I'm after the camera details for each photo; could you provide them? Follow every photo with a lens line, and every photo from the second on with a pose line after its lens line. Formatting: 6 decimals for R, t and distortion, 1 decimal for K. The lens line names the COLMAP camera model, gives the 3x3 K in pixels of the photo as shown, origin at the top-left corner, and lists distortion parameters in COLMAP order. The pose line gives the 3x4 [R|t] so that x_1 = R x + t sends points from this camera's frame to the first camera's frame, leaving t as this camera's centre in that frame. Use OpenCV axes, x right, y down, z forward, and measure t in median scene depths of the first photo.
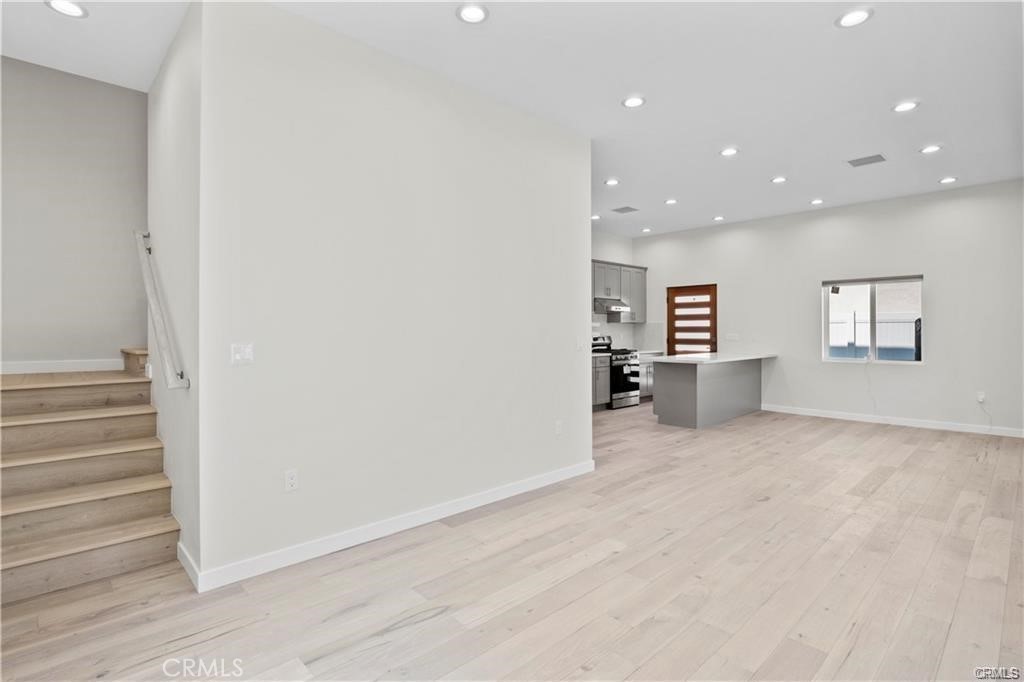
lens RADIAL K [[498.5, 0, 507.8], [0, 498.5, 334.8], [0, 0, 1]] dist [-0.015338, 0.000089]
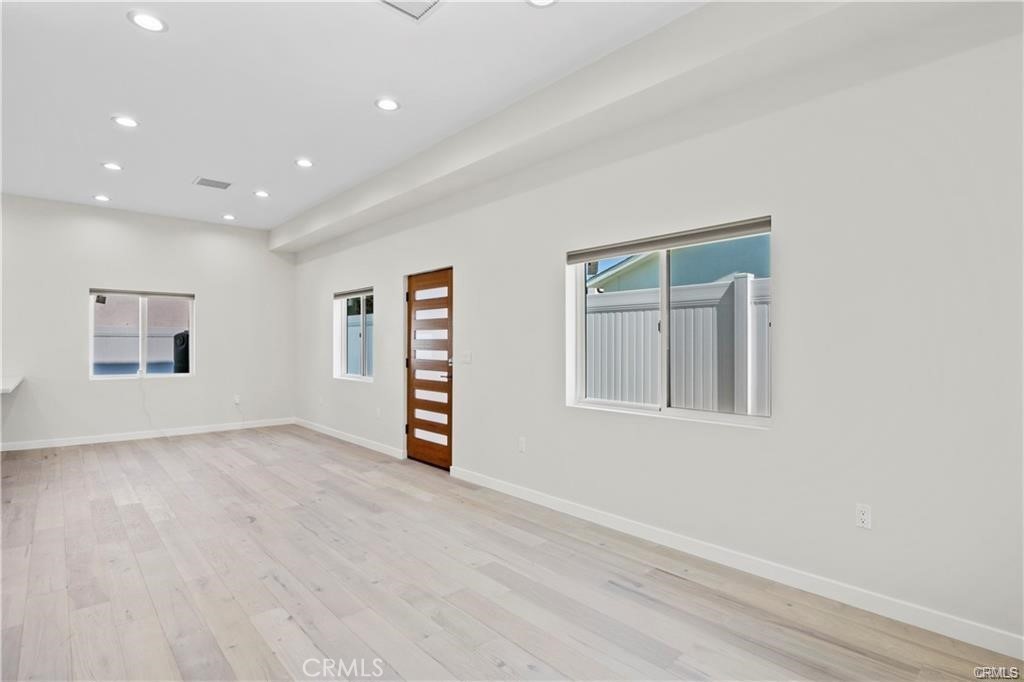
lens RADIAL K [[505.0, 0, 512.0], [0, 505.0, 341.0], [0, 0, 1]] dist [-0.003286, -0.000766]
pose [[0.024249, 0.009343, 0.999662, -0.441829], [0.008238, 0.999921, -0.009545, -0.001650], [-0.999672, 0.008467, 0.024170, 0.453579]]
